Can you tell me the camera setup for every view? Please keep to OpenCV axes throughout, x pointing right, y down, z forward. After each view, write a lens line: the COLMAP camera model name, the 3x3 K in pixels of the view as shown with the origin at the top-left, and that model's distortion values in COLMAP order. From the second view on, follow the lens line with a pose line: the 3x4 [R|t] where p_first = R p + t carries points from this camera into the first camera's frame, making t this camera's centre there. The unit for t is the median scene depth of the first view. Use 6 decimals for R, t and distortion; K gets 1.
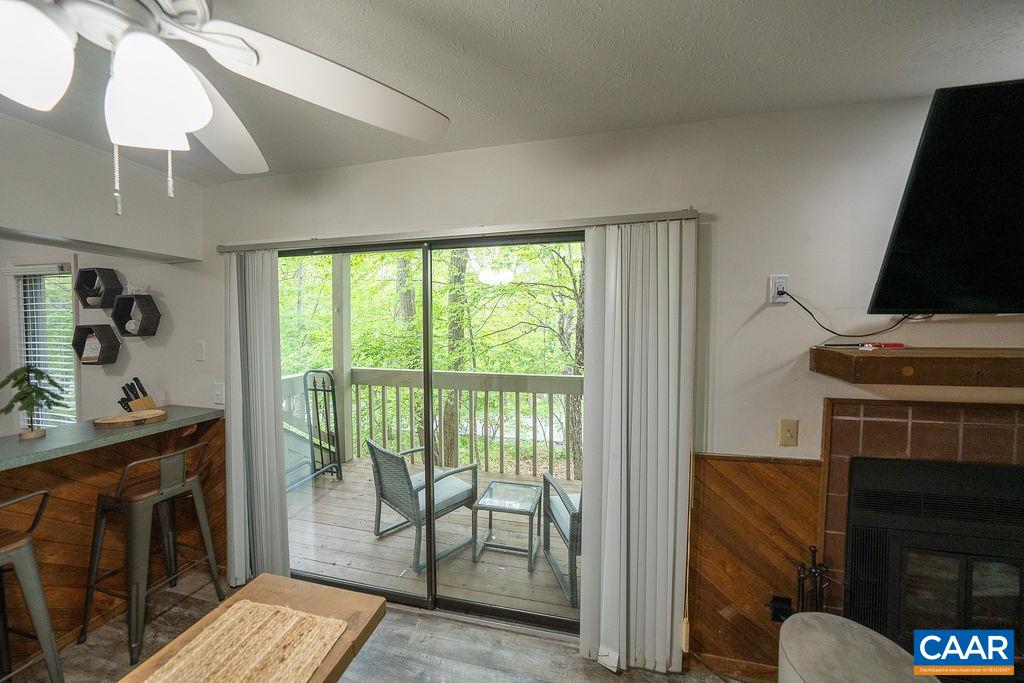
lens RADIAL K [[351.8, 0, 509.5], [0, 351.8, 339.1], [0, 0, 1]] dist [-0.025966, 0.005209]
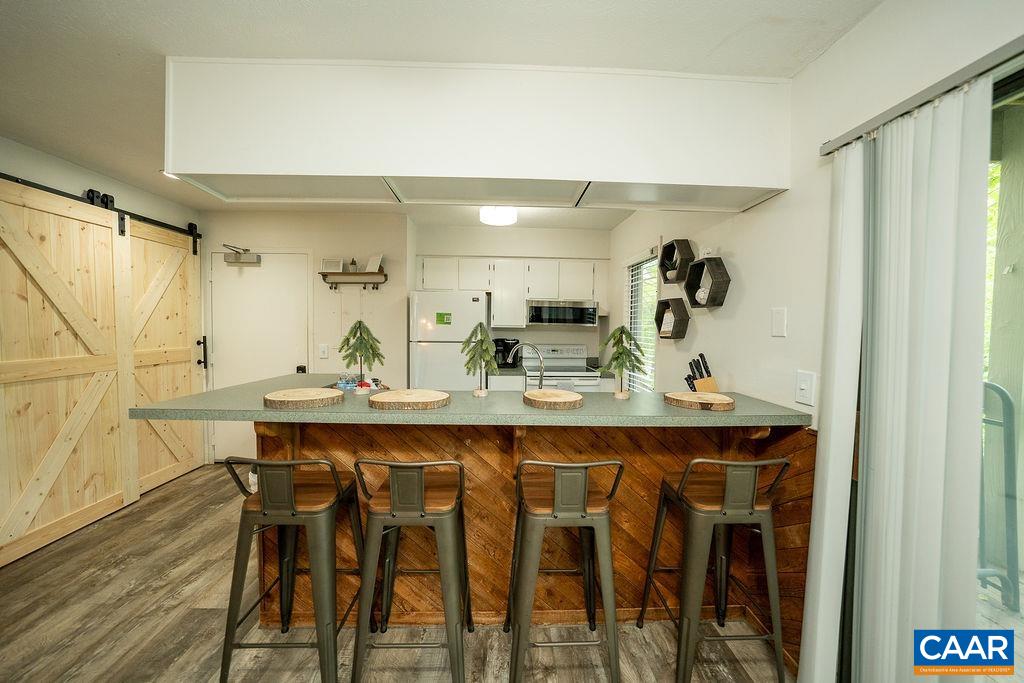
lens RADIAL K [[351.8, 0, 511.4], [0, 351.8, 336.3], [0, 0, 1]] dist [-0.025966, 0.005209]
pose [[0.262659, 0.029419, -0.964440, -0.415596], [-0.047163, 0.998732, 0.017621, 0.086725], [0.963735, 0.040858, 0.263714, 0.344043]]
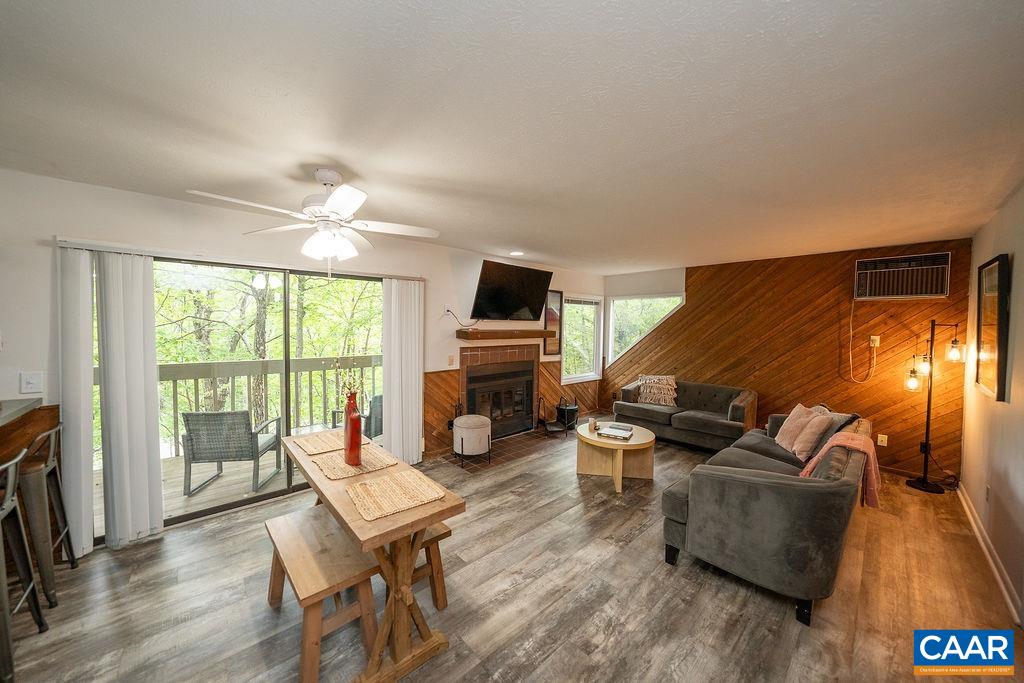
lens RADIAL K [[351.8, 0, 509.2], [0, 351.8, 336.8], [0, 0, 1]] dist [-0.025966, 0.005209]
pose [[0.569271, -0.017541, 0.821963, -0.978561], [0.018227, 0.999796, 0.008712, 0.047717], [-0.821948, 0.010022, 0.569474, -0.785282]]
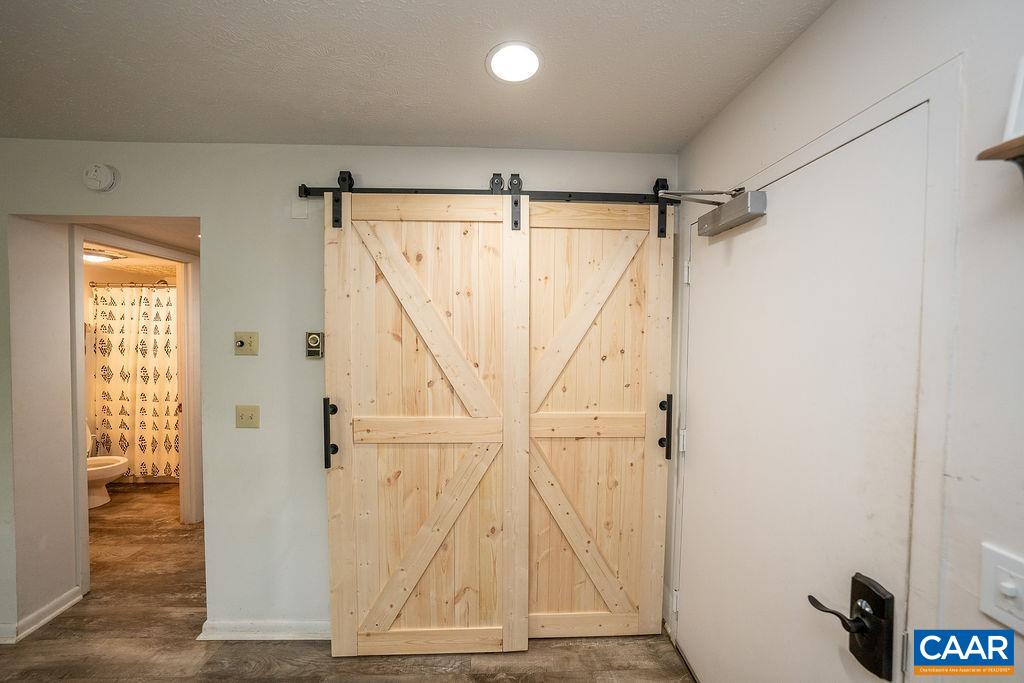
lens RADIAL K [[351.8, 0, 513.7], [0, 351.8, 336.9], [0, 0, 1]] dist [-0.025966, 0.005209]
pose [[-0.965925, -0.001789, -0.258817, -1.855322], [-0.019459, 0.997648, 0.065729, -0.004969], [0.258091, 0.068525, -0.963687, 0.064017]]
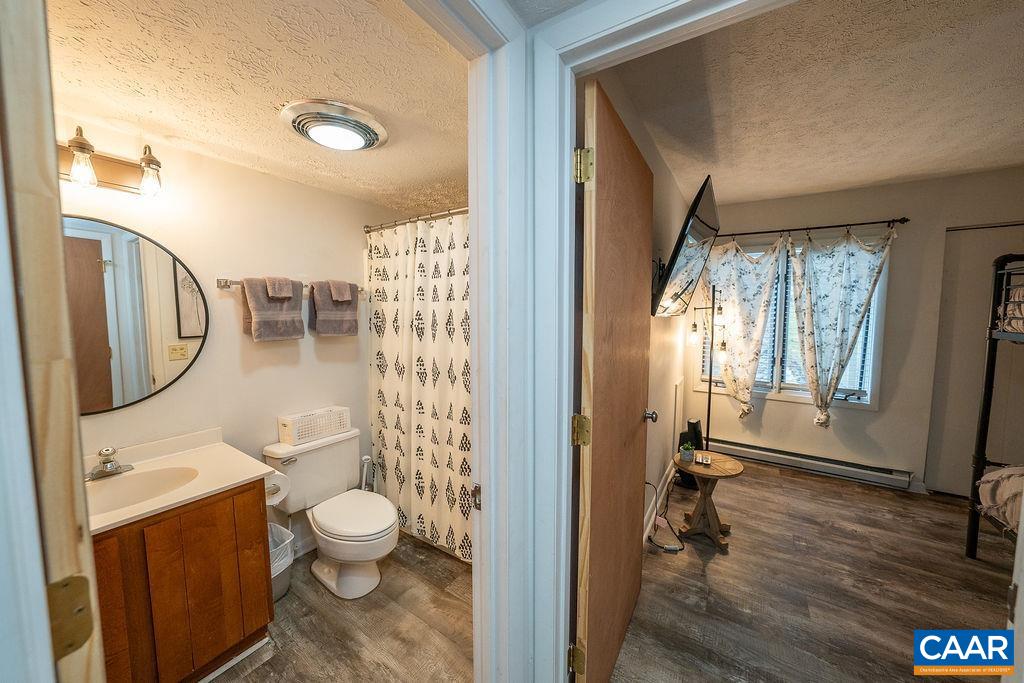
lens RADIAL K [[351.8, 0, 518.0], [0, 351.8, 337.4], [0, 0, 1]] dist [-0.025966, 0.005209]
pose [[-0.944238, -0.022622, 0.328485, -1.110202], [0.016033, 0.993294, 0.114495, 0.124525], [-0.328872, 0.113378, -0.937544, -1.214748]]
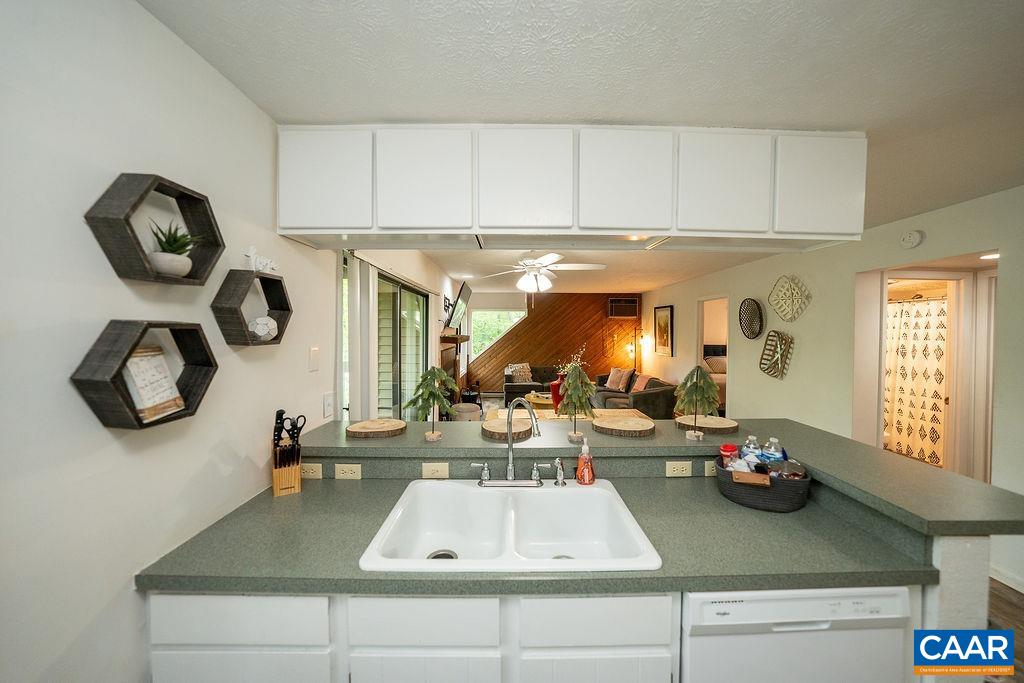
lens RADIAL K [[351.8, 0, 508.6], [0, 351.8, 335.1], [0, 0, 1]] dist [-0.025966, 0.005209]
pose [[-0.223837, -0.012308, 0.974549, -2.055718], [0.033418, 0.999235, 0.020295, -0.026617], [-0.974054, 0.037110, -0.223254, 0.837741]]
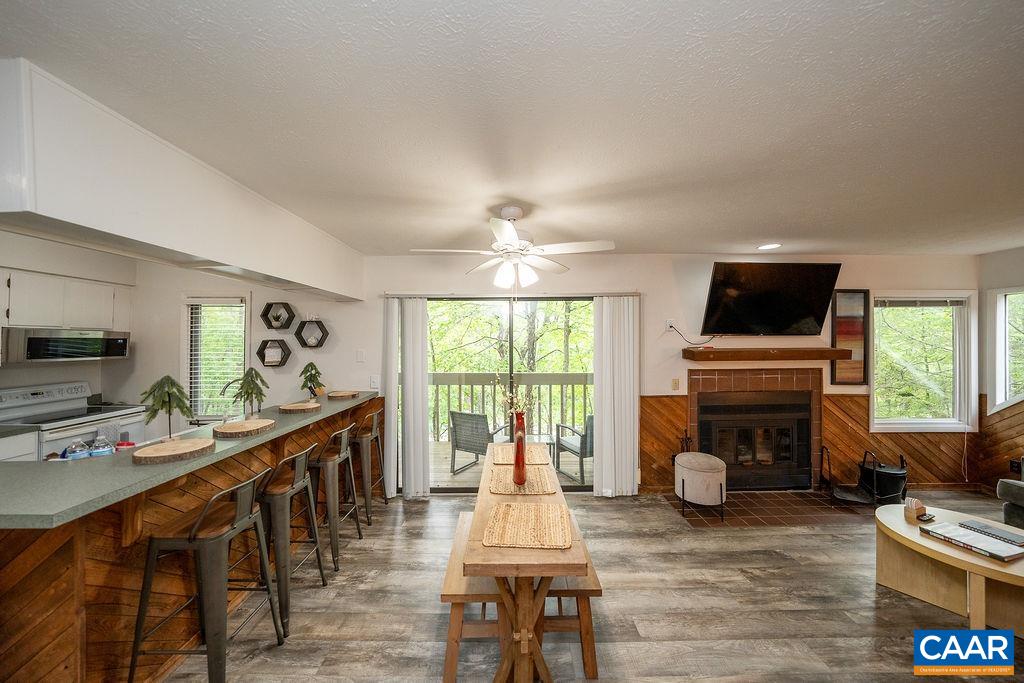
lens RADIAL K [[351.8, 0, 511.5], [0, 351.8, 337.8], [0, 0, 1]] dist [-0.025966, 0.005209]
pose [[0.973689, 0.000280, 0.227880, -0.666477], [0.009718, 0.999039, -0.042748, 0.029880], [-0.227673, 0.043838, 0.972750, -0.869068]]
